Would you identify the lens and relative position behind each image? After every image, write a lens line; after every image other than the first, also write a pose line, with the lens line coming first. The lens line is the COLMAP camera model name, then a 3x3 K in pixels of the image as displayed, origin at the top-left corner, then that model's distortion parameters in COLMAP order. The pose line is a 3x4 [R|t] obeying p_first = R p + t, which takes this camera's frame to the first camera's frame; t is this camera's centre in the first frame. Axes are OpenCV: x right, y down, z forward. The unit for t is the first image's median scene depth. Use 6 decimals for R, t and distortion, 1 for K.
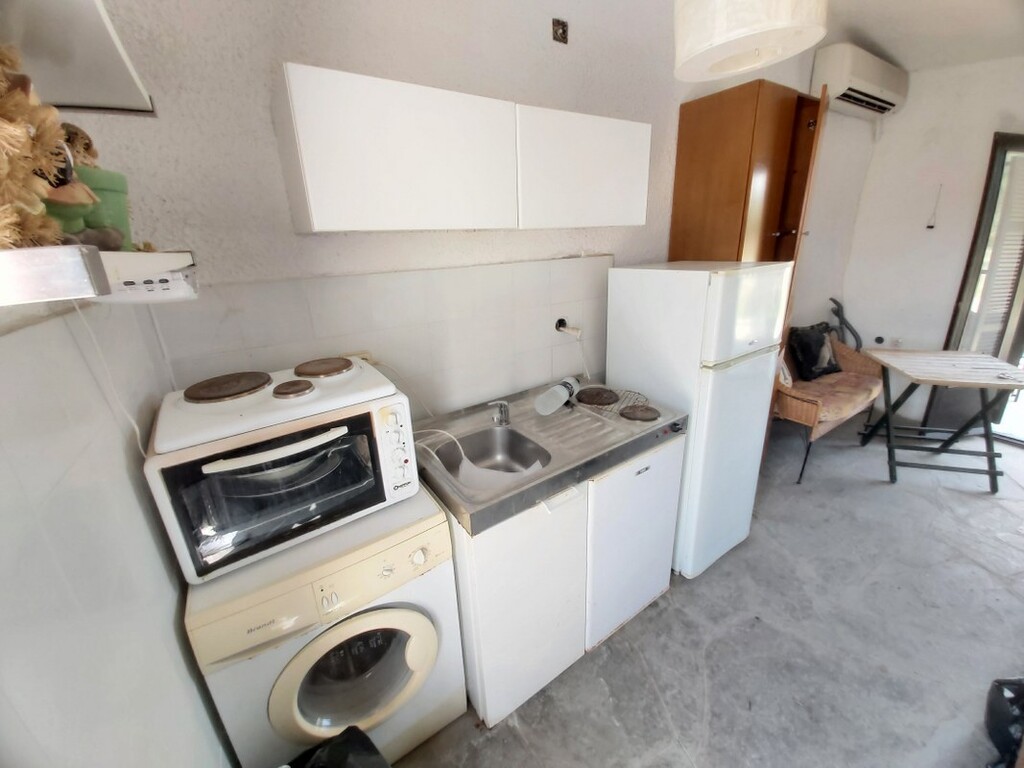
lens RADIAL K [[400.3, 0, 509.8], [0, 400.3, 374.2], [0, 0, 1]] dist [0.018513, -0.016461]
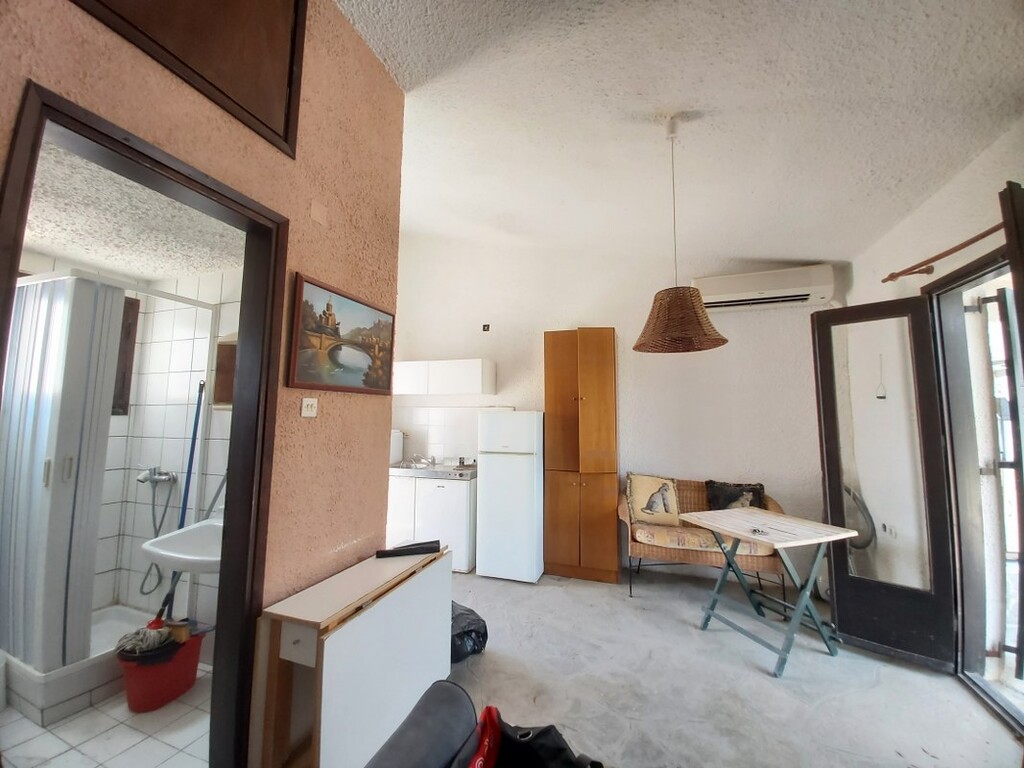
lens RADIAL K [[396.4, 0, 512.9], [0, 396.4, 376.0], [0, 0, 1]] dist [0.017462, -0.015761]
pose [[0.616538, -0.028734, -0.786800, 1.574552], [-0.280821, 0.925580, -0.253854, 0.067404], [0.735541, 0.377461, 0.562586, -0.187544]]
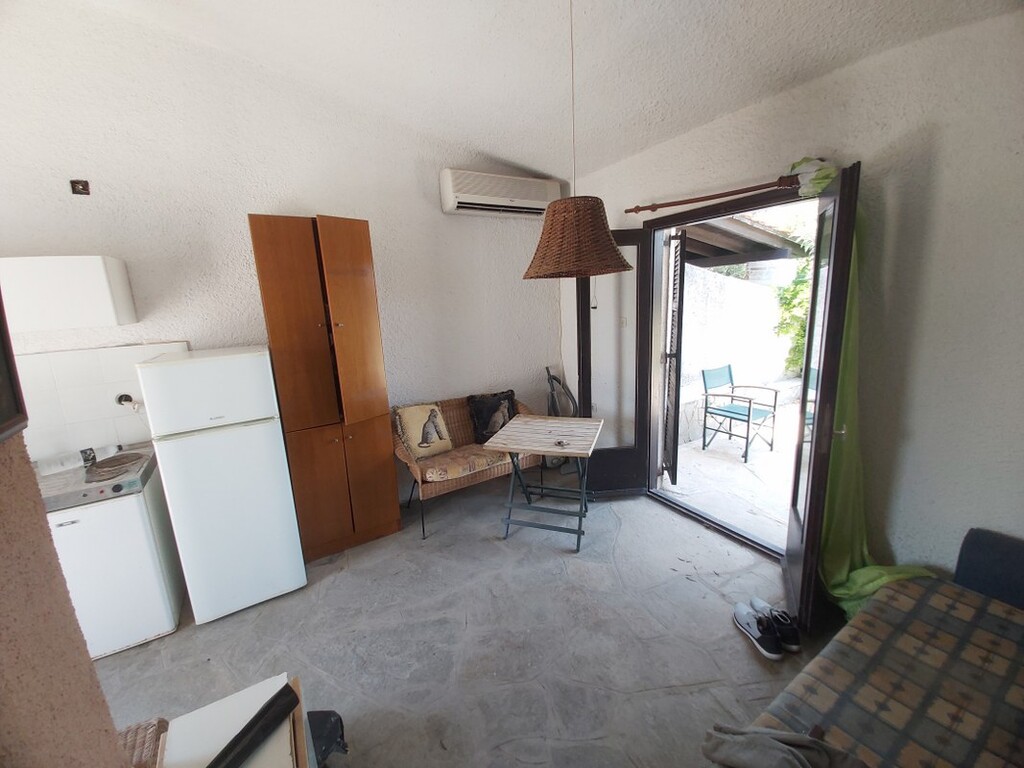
lens RADIAL K [[396.4, 0, 512.9], [0, 396.4, 376.0], [0, 0, 1]] dist [0.017462, -0.015761]
pose [[0.999760, 0.001990, -0.021839, 1.064812], [-0.004707, 0.992134, -0.125094, -0.039063], [0.021418, 0.125167, 0.991904, -0.138088]]
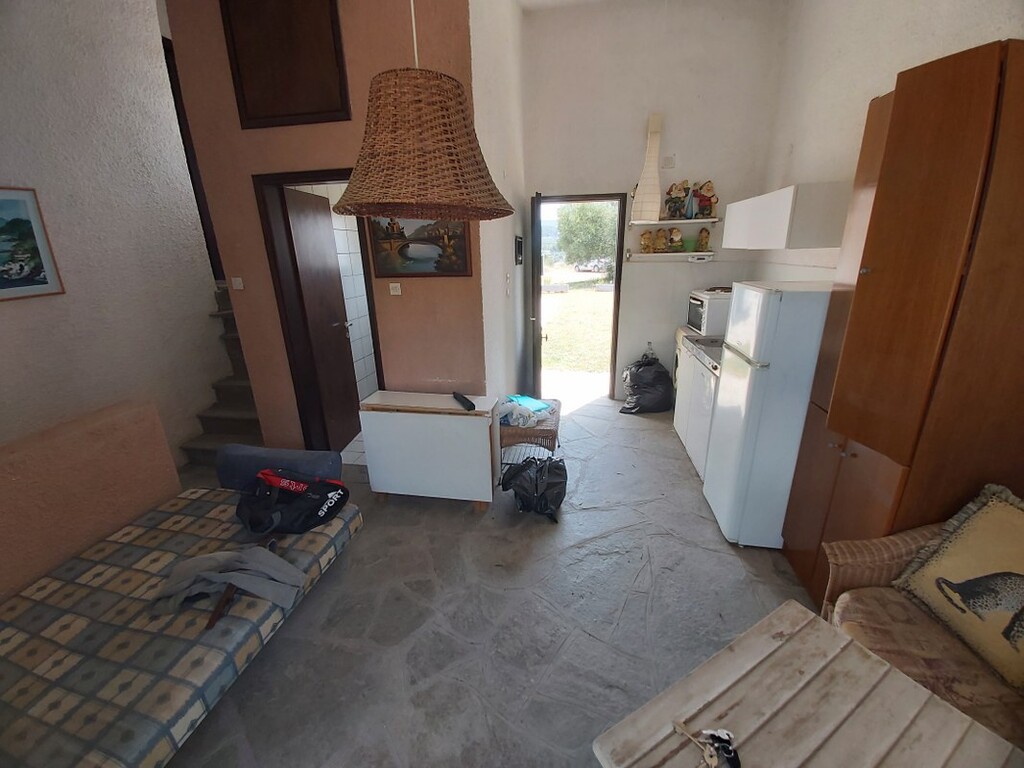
lens RADIAL K [[400.3, 0, 509.8], [0, 400.3, 374.2], [0, 0, 1]] dist [0.018513, -0.016461]
pose [[-0.689276, 0.272053, -0.671480, 1.415843], [-0.176541, 0.835814, 0.519854, -0.377523], [0.702660, 0.476867, -0.528078, 0.844299]]
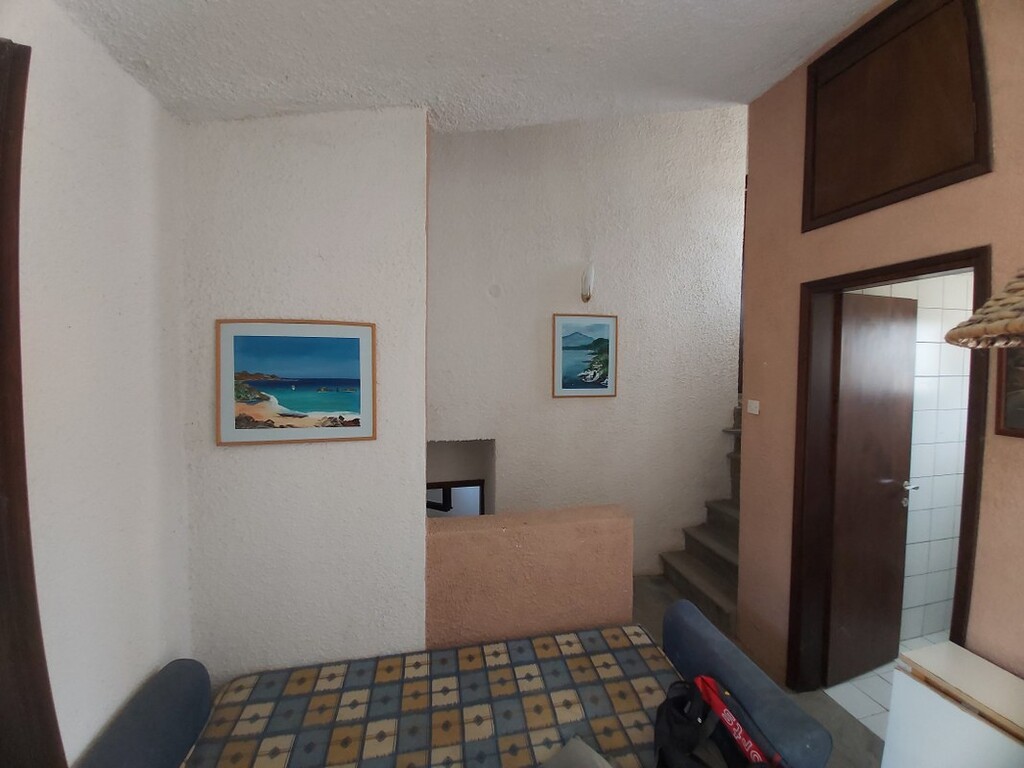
lens RADIAL K [[396.4, 0, 512.9], [0, 396.4, 376.0], [0, 0, 1]] dist [0.017462, -0.015761]
pose [[-0.931296, 0.020995, 0.363658, 1.299602], [0.145163, 0.937029, 0.317653, -0.320355], [-0.334089, 0.348619, -0.875699, 0.579008]]
